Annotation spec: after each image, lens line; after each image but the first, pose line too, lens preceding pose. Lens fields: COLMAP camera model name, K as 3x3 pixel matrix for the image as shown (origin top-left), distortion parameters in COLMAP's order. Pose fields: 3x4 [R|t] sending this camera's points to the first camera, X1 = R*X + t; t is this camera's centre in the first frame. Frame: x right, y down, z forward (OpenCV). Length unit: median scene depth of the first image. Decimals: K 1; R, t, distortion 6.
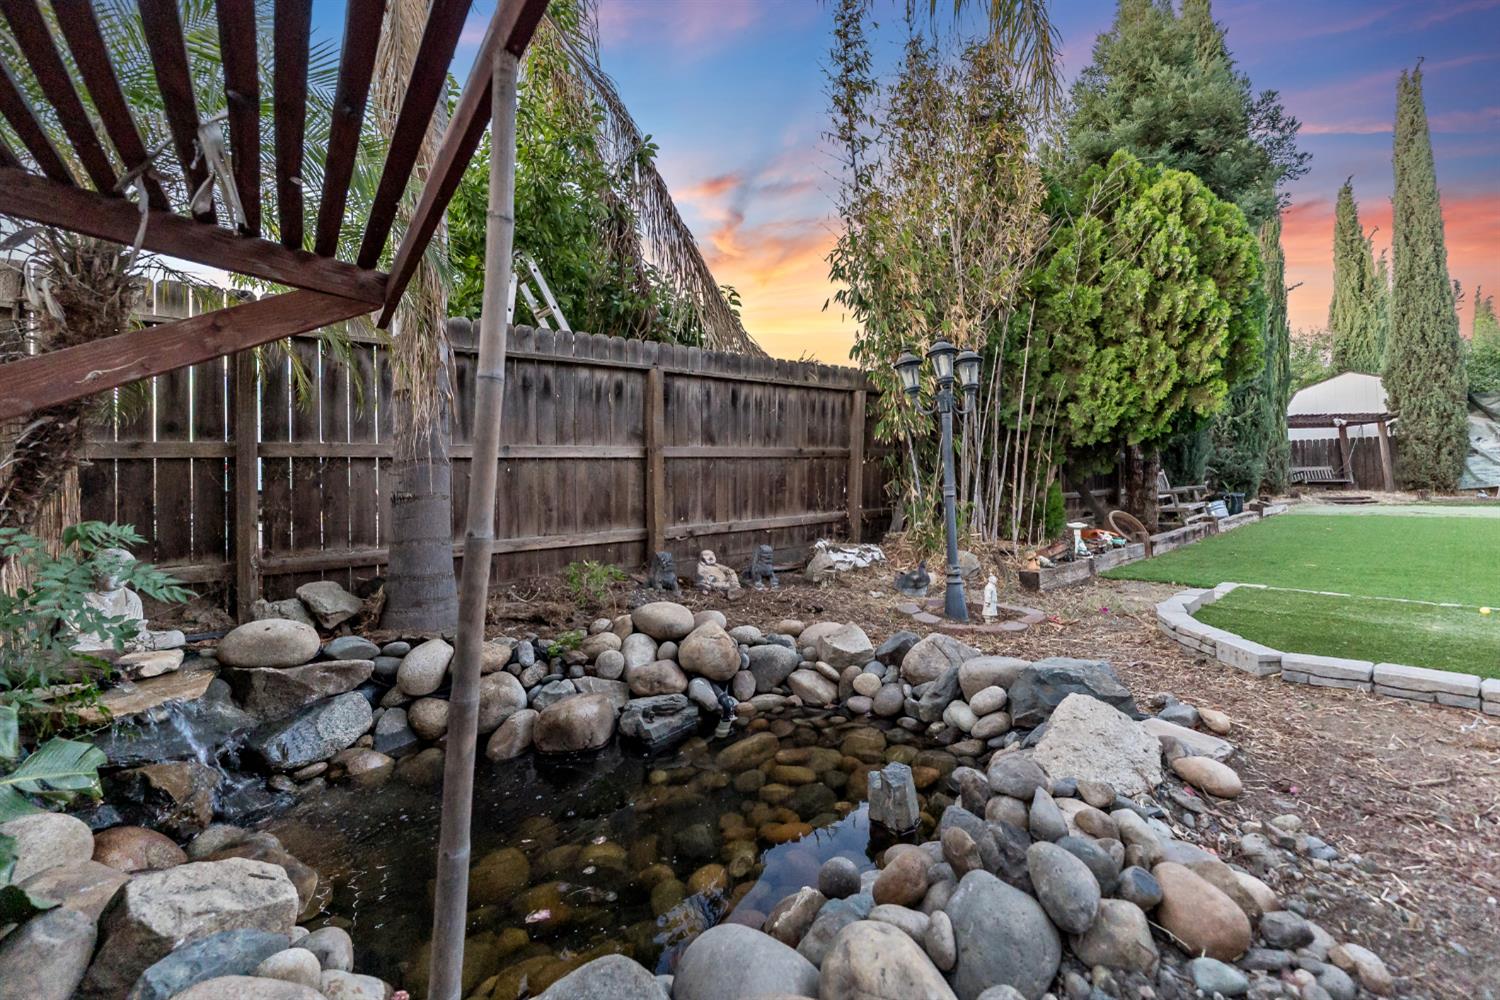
lens RADIAL K [[629.0, 0, 750.0], [0, 629.0, 500.0], [0, 0, 1]] dist [-0.011092, 0.000162]
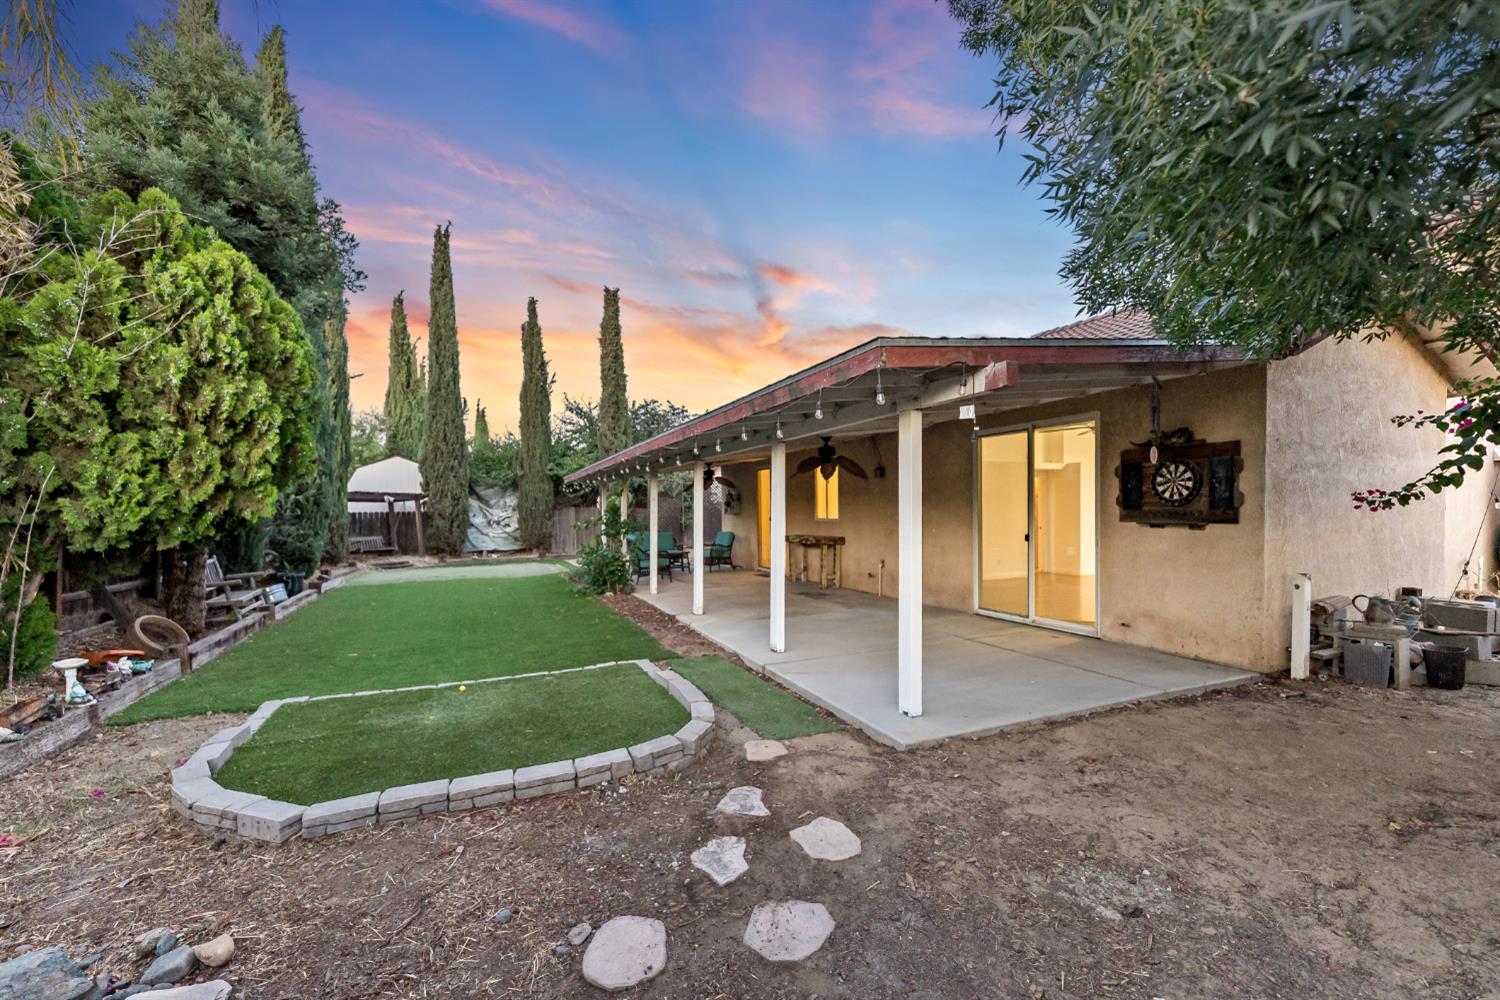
lens RADIAL K [[613.1, 0, 725.3], [0, 613.1, 505.1], [0, 0, 1]] dist [0.002547, 0.000441]
pose [[0.329543, 0.012631, 0.944056, 0.083476], [-0.014636, 0.999859, -0.008269, -0.153365], [-0.944027, -0.011092, 0.329682, 0.021867]]
